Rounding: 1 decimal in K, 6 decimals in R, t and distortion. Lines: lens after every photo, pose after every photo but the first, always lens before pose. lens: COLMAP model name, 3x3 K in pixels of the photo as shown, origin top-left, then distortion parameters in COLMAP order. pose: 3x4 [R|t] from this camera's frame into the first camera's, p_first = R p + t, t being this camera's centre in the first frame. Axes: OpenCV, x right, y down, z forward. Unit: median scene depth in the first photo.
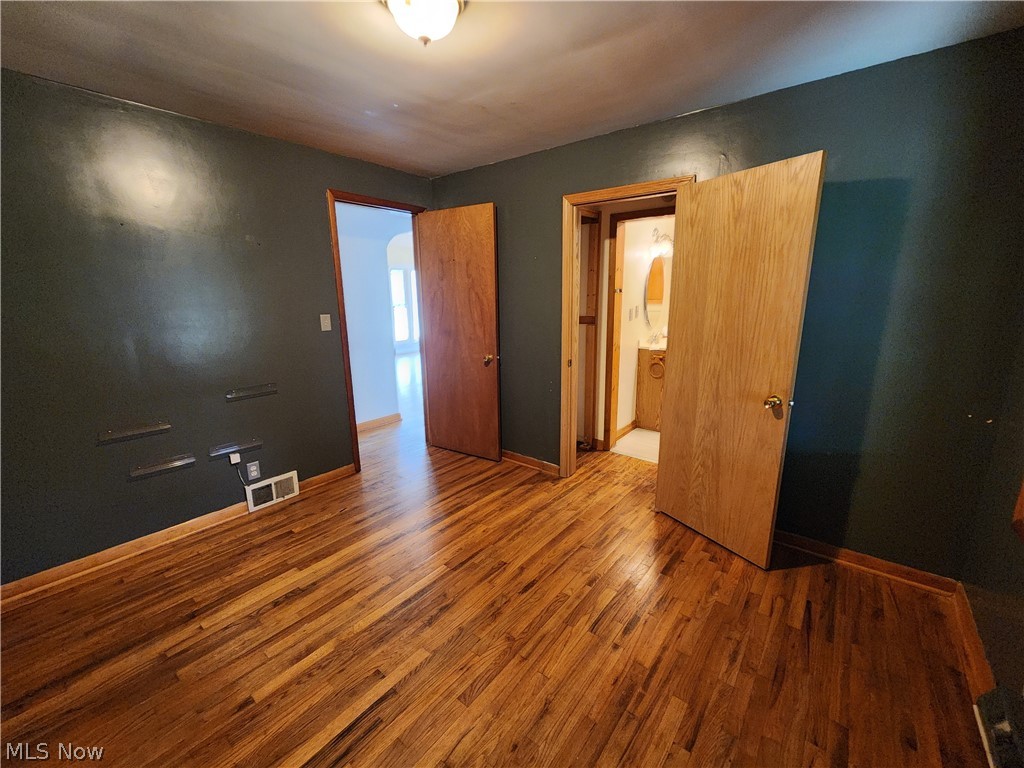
lens RADIAL K [[429.5, 0, 516.0], [0, 429.5, 385.6], [0, 0, 1]] dist [-0.000153, 0.000030]
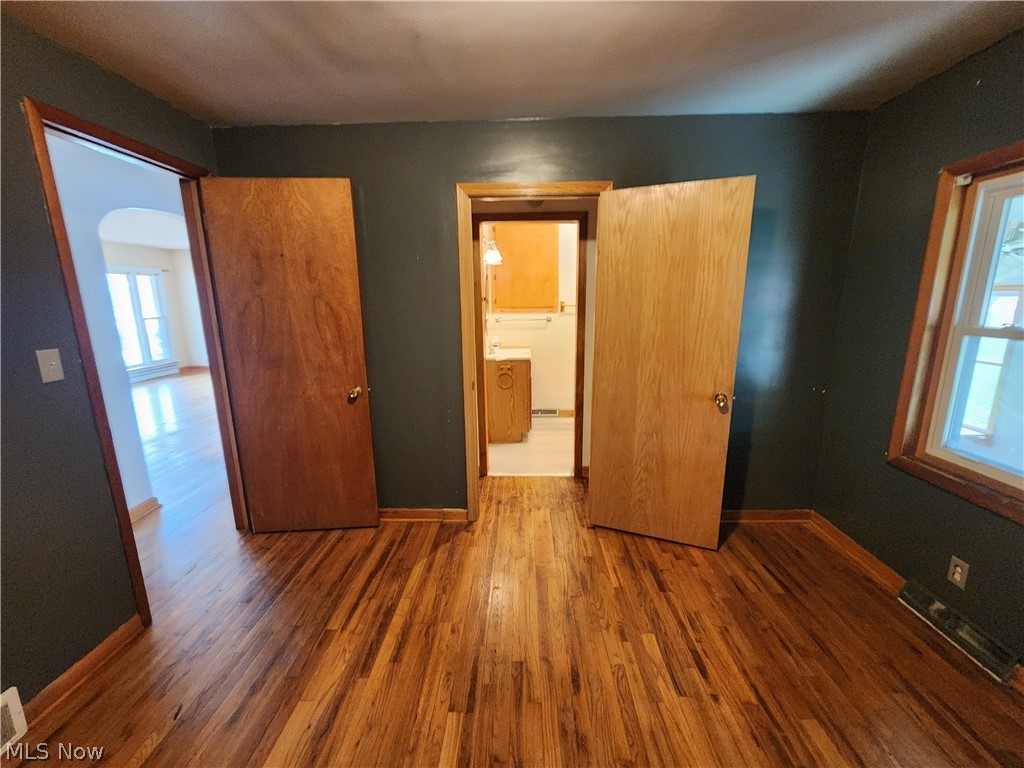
lens RADIAL K [[429.5, 0, 516.0], [0, 429.5, 385.6], [0, 0, 1]] dist [-0.000153, 0.000030]
pose [[0.797353, -0.123401, 0.590763, -0.397076], [0.134877, 0.990550, 0.024865, -0.080309], [-0.588248, 0.059854, 0.806462, 0.359032]]
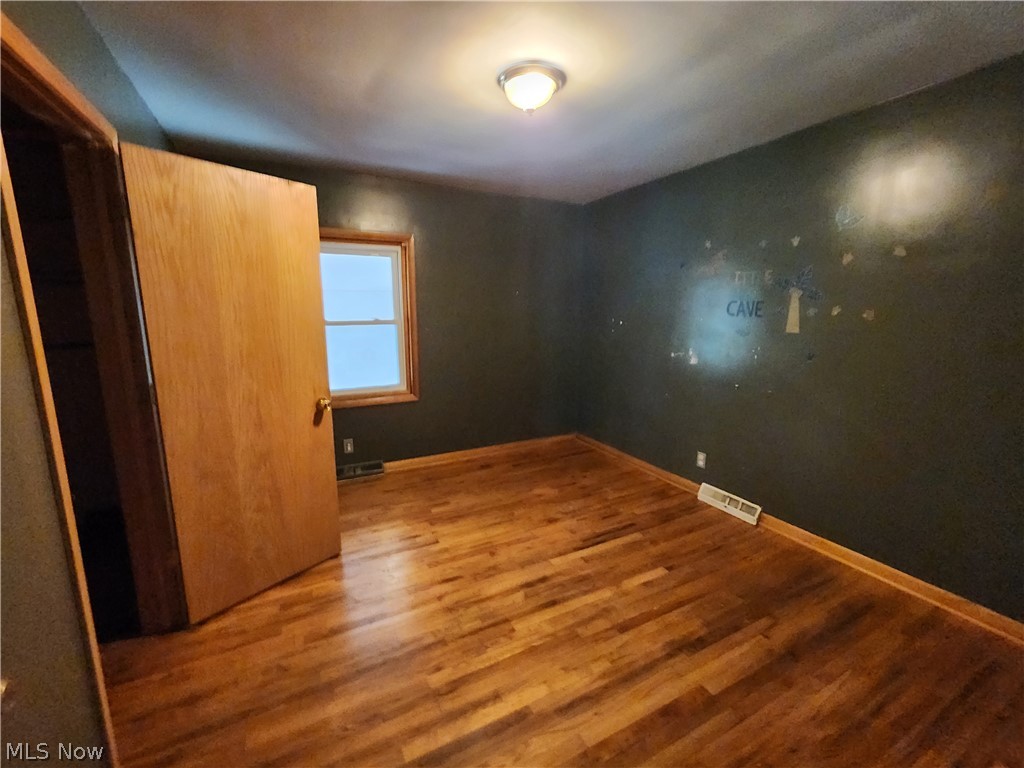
lens RADIAL K [[429.5, 0, 516.0], [0, 429.5, 385.6], [0, 0, 1]] dist [-0.000153, 0.000030]
pose [[-0.918120, -0.069027, 0.390245, -0.437647], [0.089138, 0.923513, 0.373066, -0.308252], [-0.386148, 0.377305, -0.841743, 1.450169]]
